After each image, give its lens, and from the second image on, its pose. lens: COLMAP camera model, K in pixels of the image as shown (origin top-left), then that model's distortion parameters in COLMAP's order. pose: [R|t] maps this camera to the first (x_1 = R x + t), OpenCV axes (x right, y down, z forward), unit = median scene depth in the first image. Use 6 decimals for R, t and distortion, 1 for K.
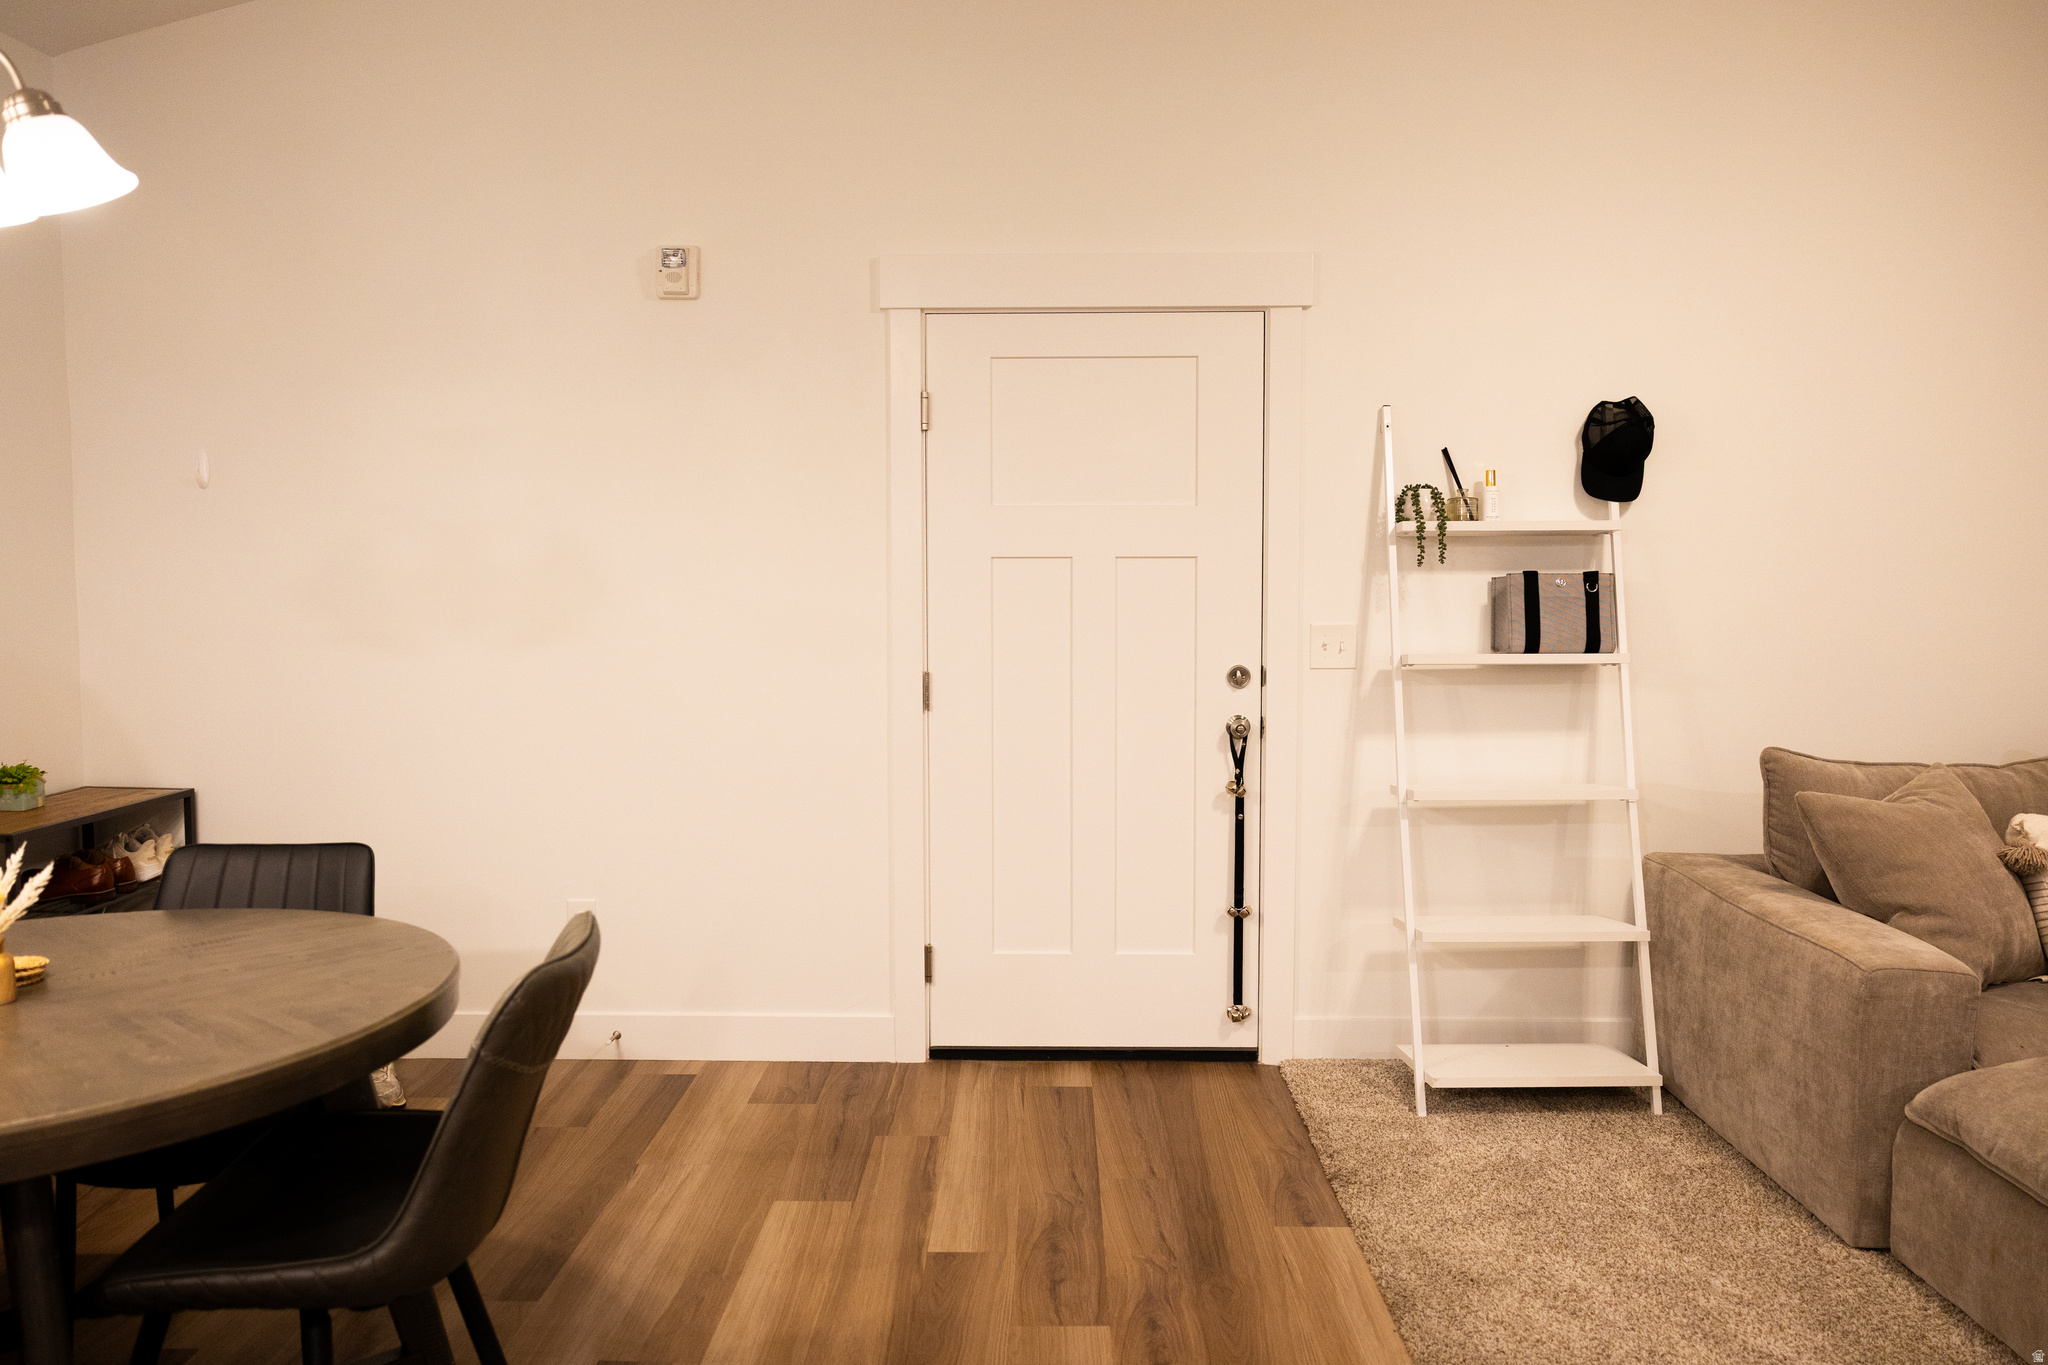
lens RADIAL K [[1378.4, 0, 1042.6], [0, 1378.4, 673.2], [0, 0, 1]] dist [0.004016, 0.001341]
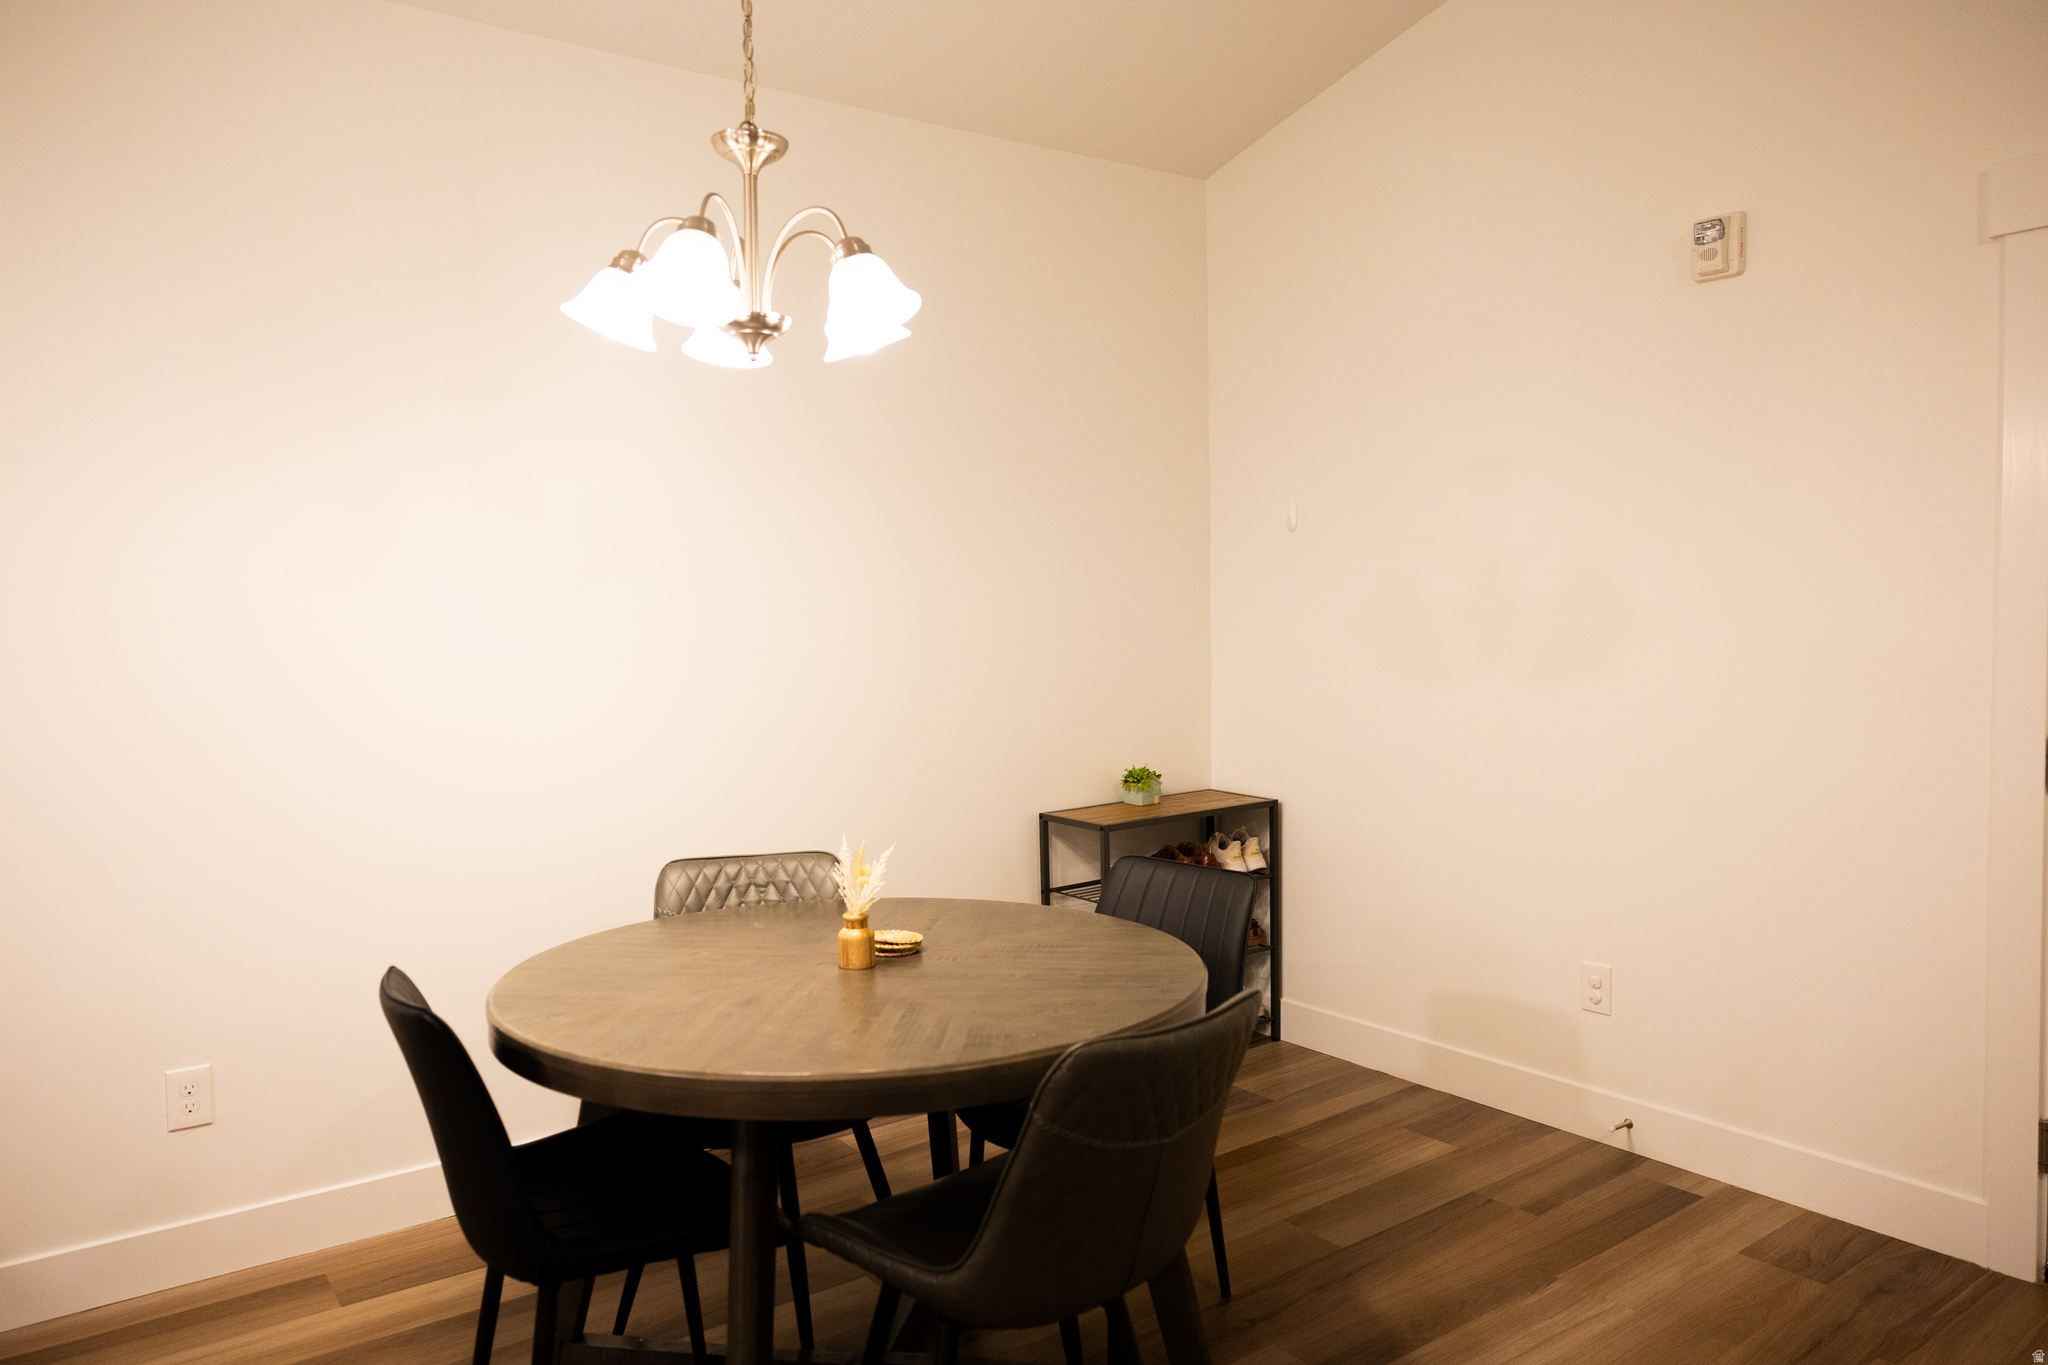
lens RADIAL K [[1378.4, 0, 1028.2], [0, 1378.4, 684.5], [0, 0, 1]] dist [0.004016, 0.001341]
pose [[0.629572, 0.031912, -0.776286, 0.145512], [-0.036094, 0.999279, 0.011807, -0.018425], [0.776103, 0.020586, 0.630270, 0.153291]]
